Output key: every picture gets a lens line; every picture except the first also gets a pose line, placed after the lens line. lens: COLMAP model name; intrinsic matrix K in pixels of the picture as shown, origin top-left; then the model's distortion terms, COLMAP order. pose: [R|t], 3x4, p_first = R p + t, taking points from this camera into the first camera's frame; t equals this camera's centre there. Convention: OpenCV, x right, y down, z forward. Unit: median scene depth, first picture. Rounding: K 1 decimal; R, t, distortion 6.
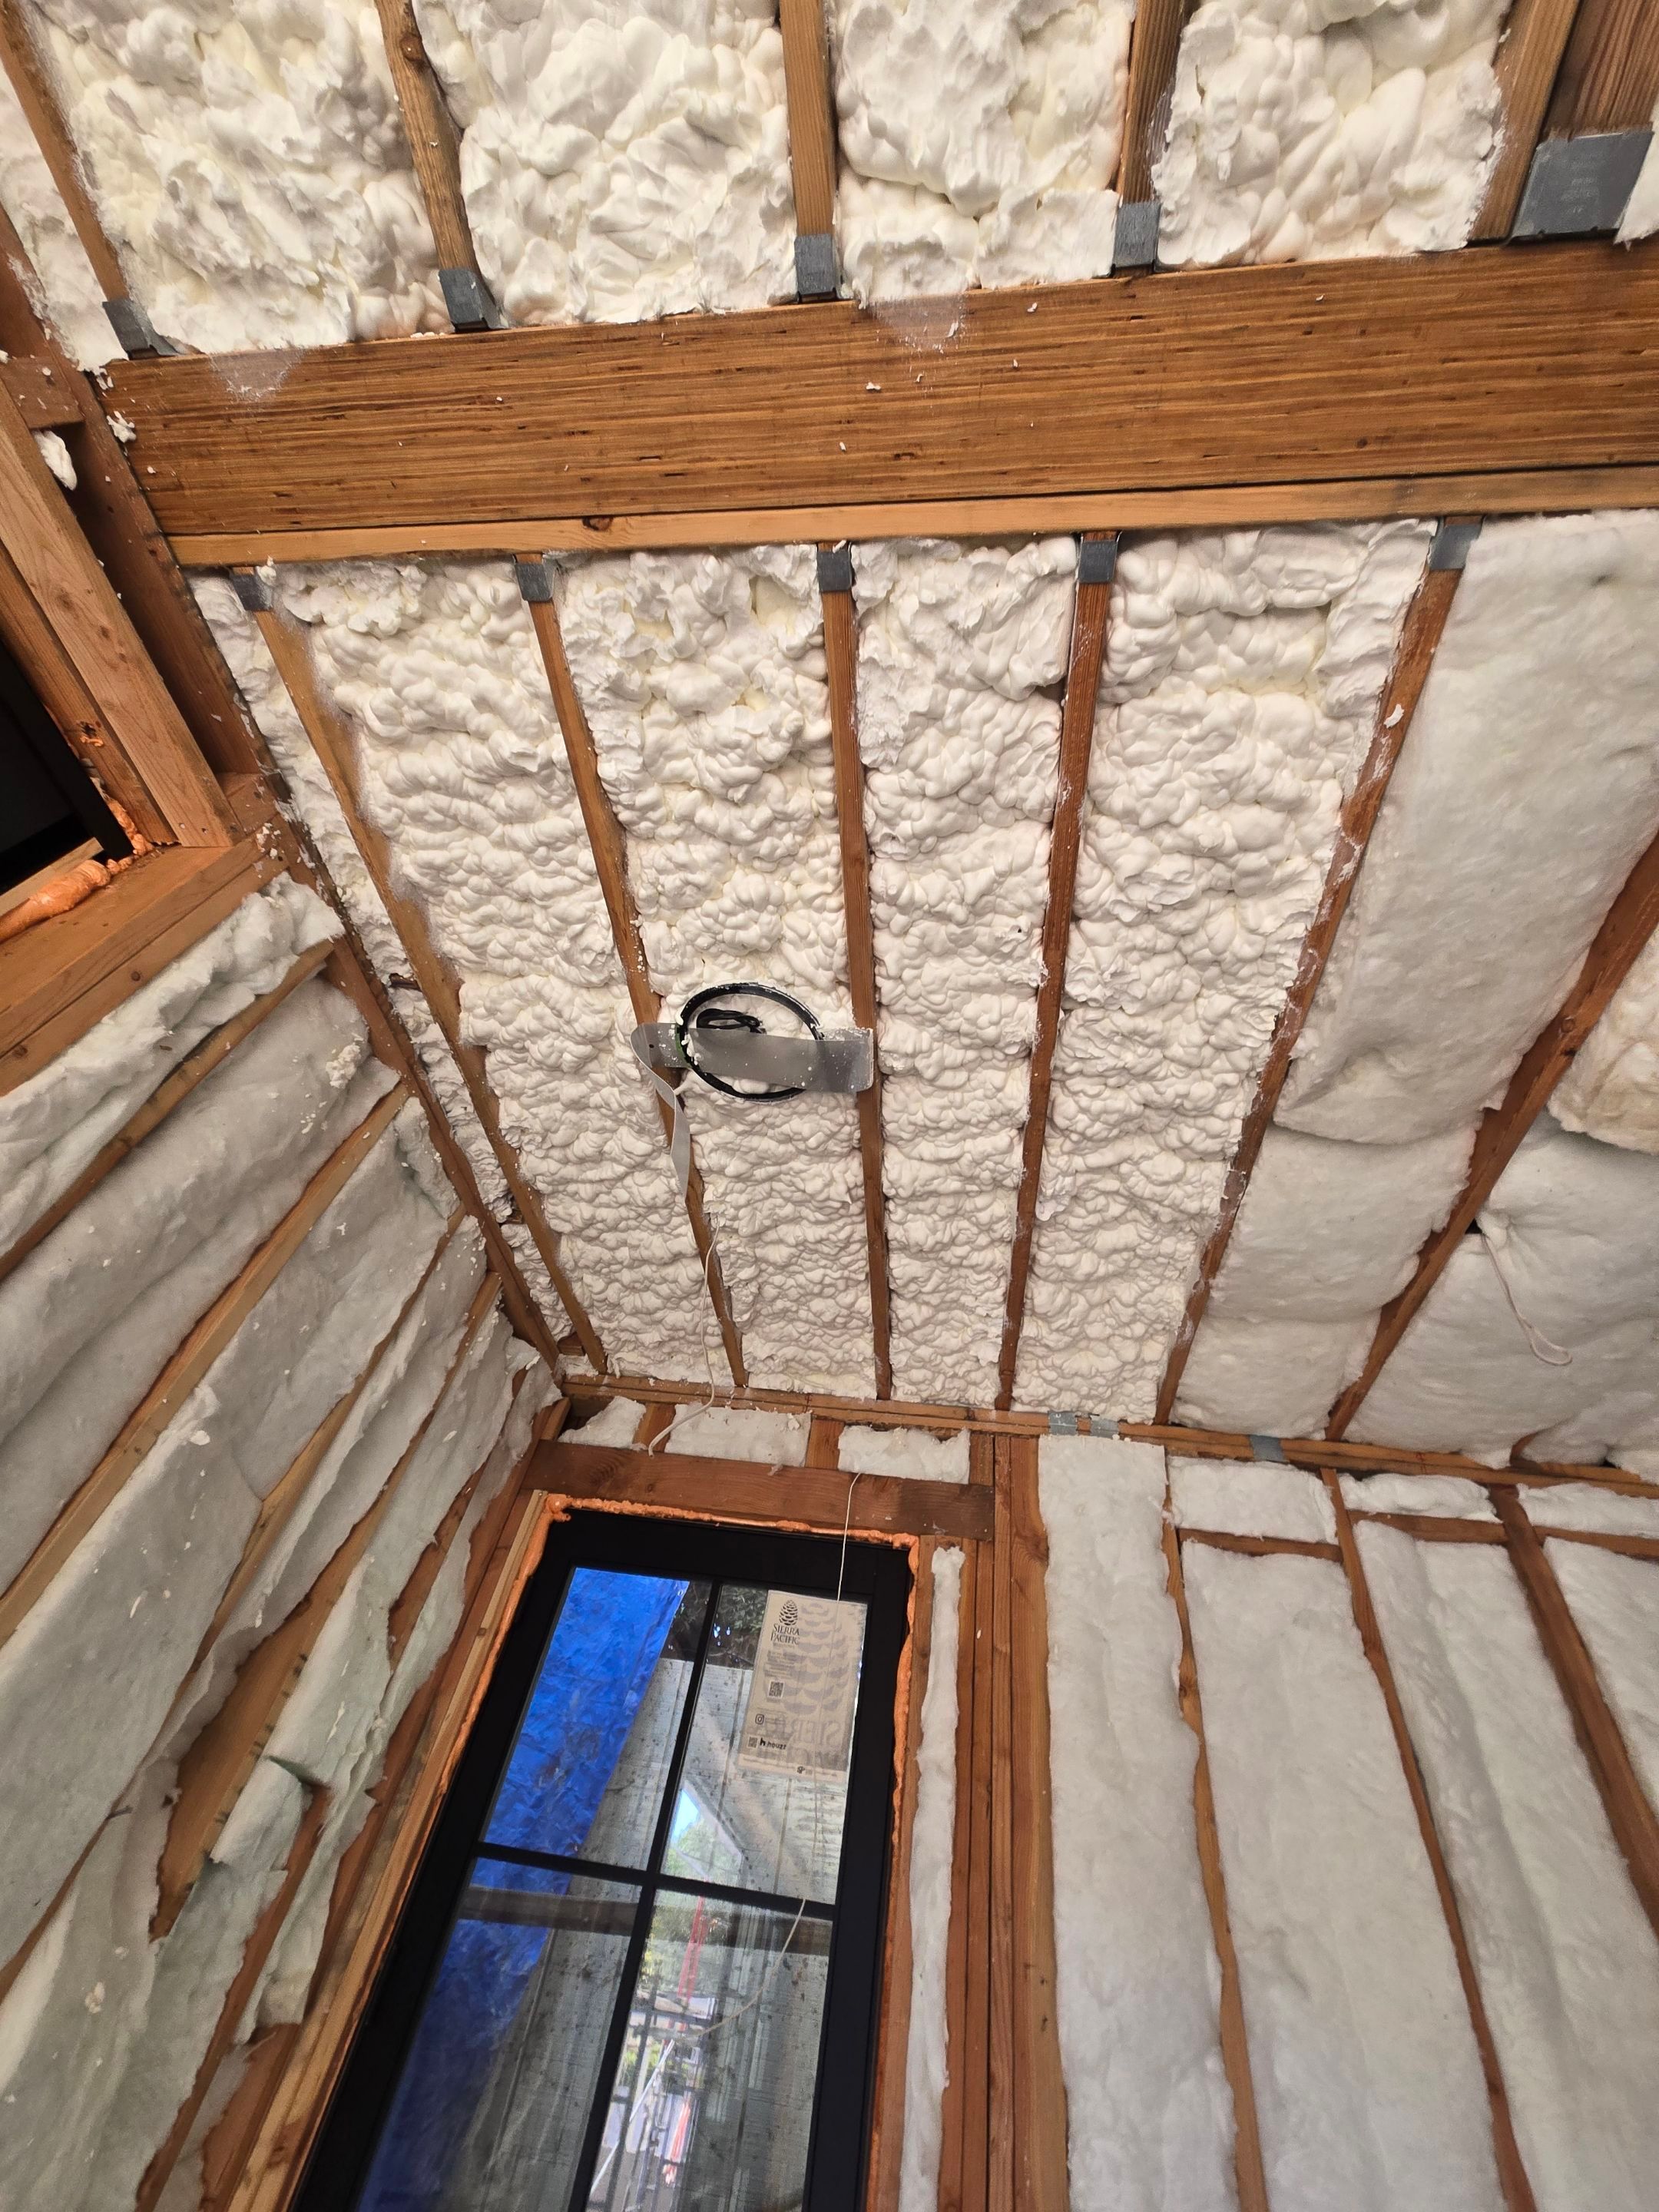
lens RADIAL K [[913.6, 0, 830.0], [0, 913.6, 1113.1], [0, 0, 1]] dist [0.004570, 0.000270]
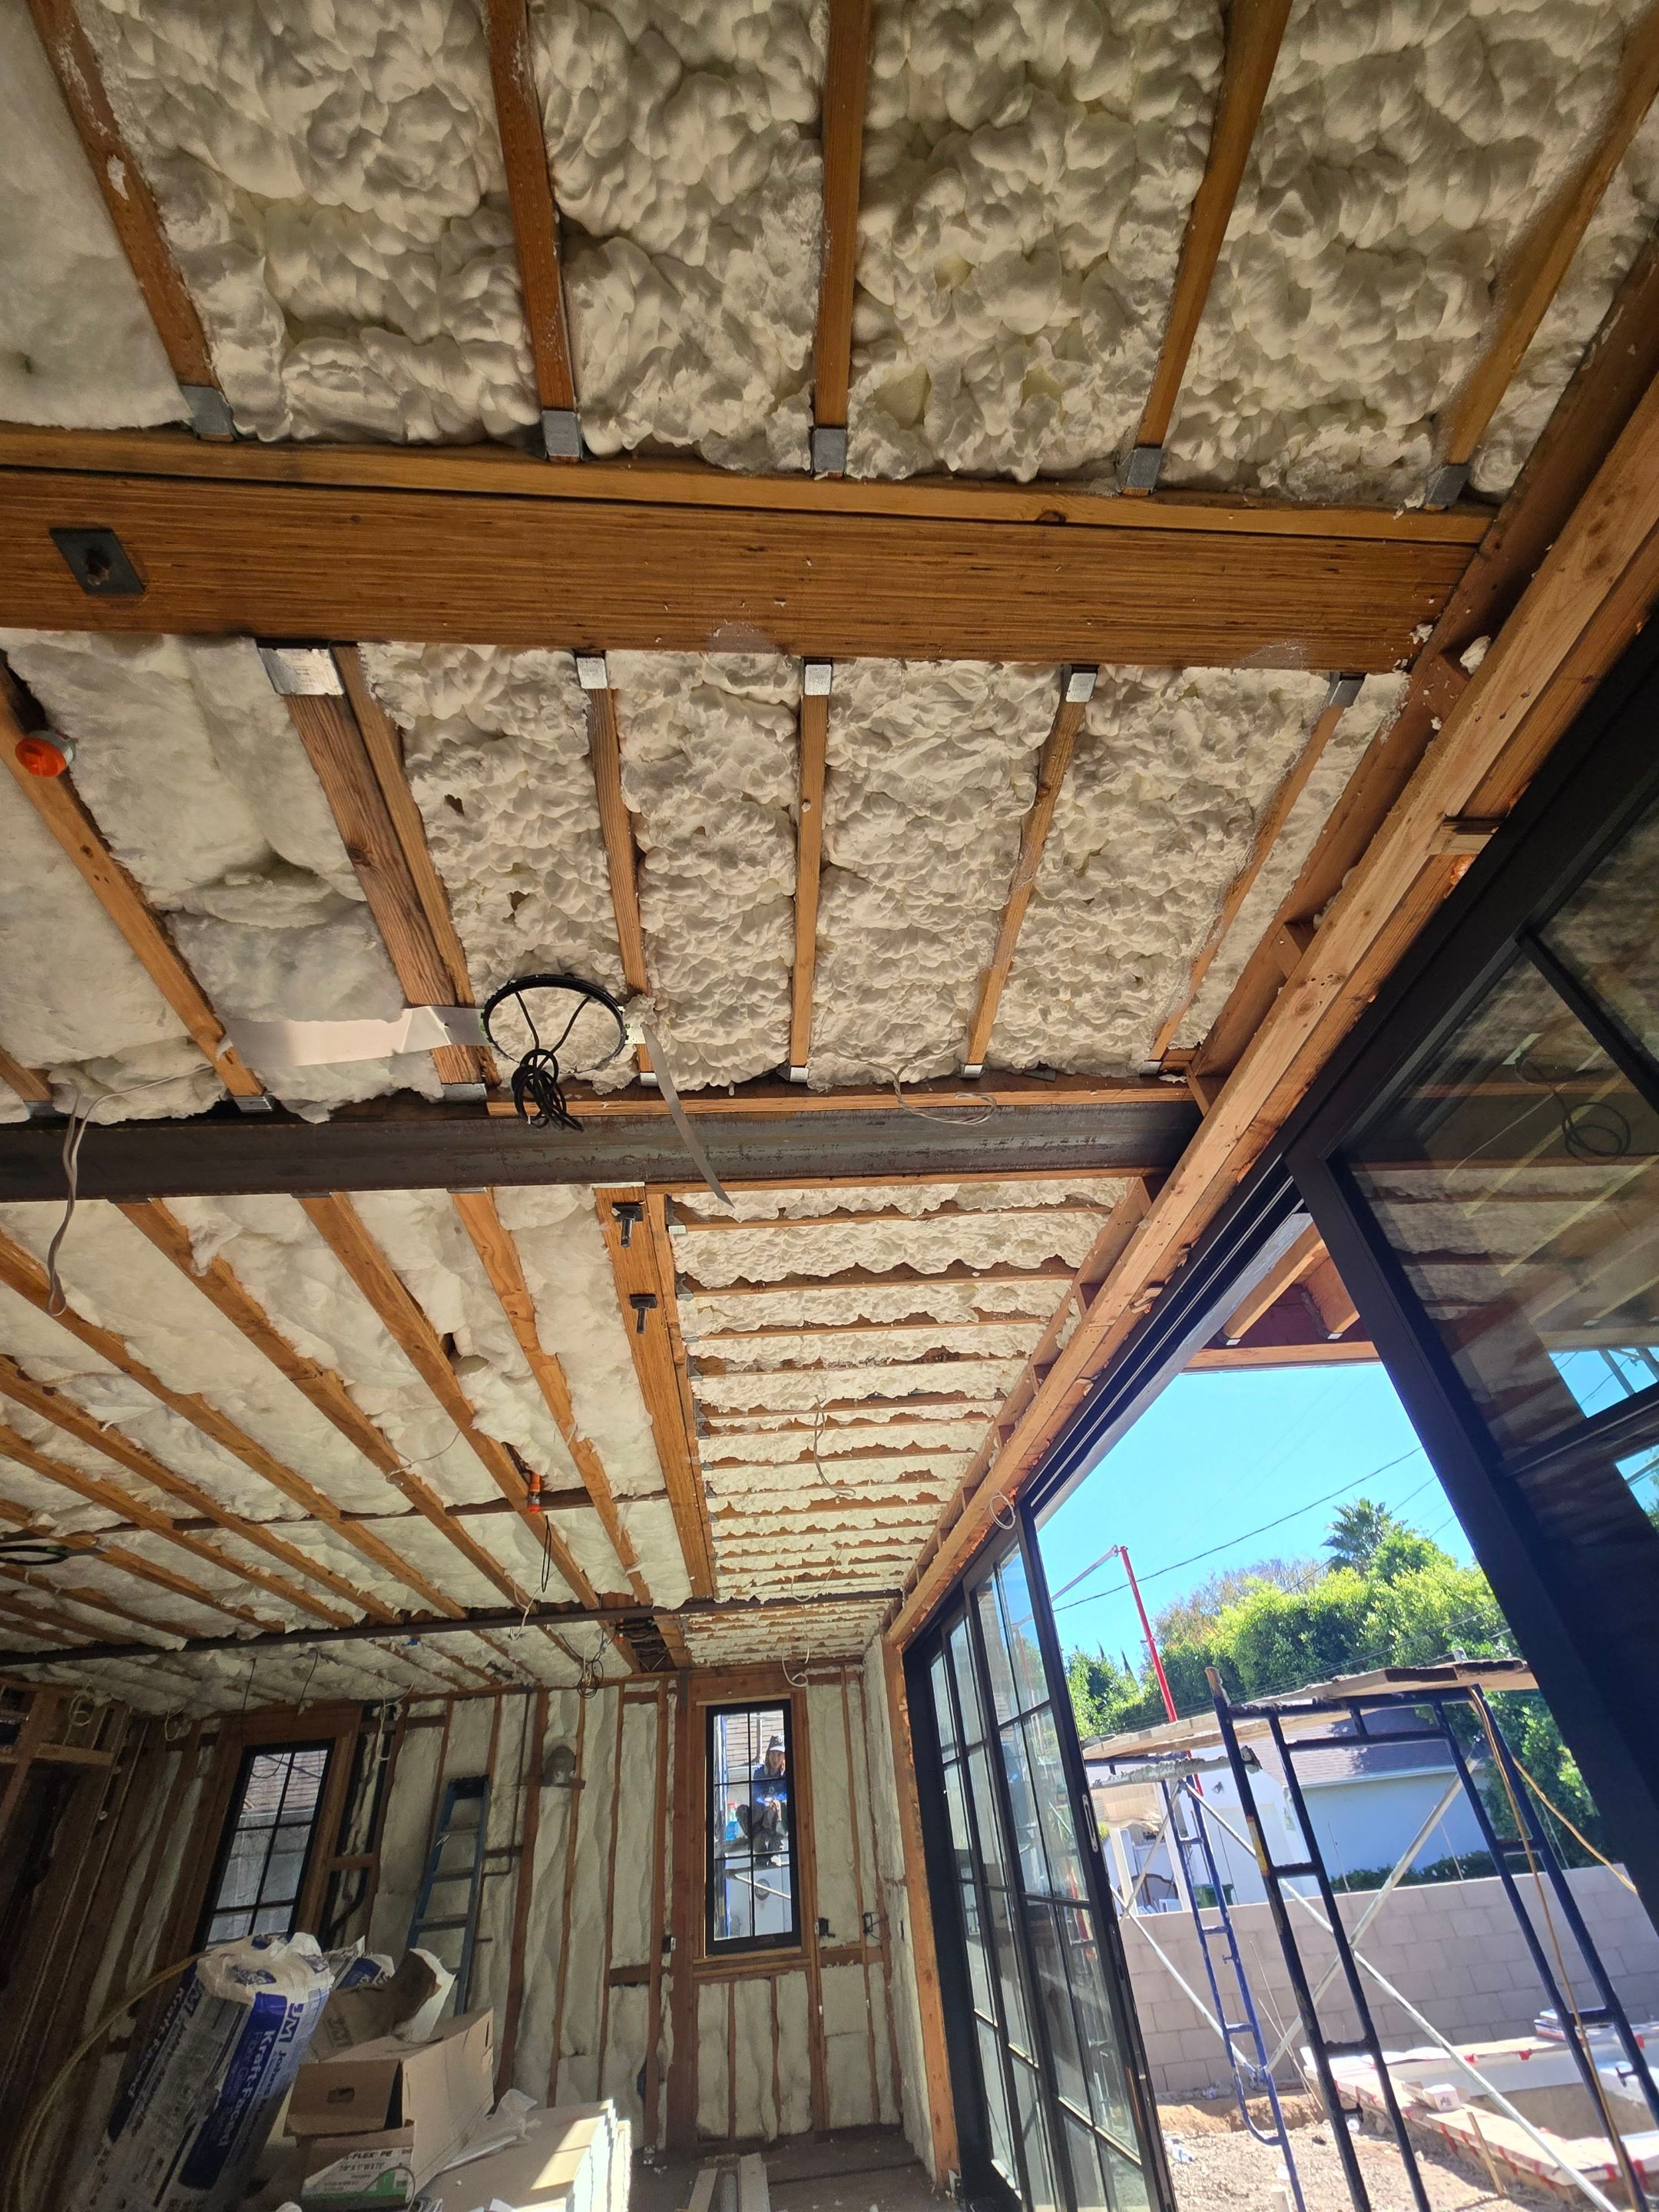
lens RADIAL K [[913.6, 0, 830.0], [0, 913.6, 1113.1], [0, 0, 1]] dist [0.004570, 0.000270]
pose [[-0.988951, -0.133077, -0.065323, -0.025895], [0.057548, 0.061462, -0.996449, 0.415926], [0.136620, -0.989198, -0.053124, 0.346881]]
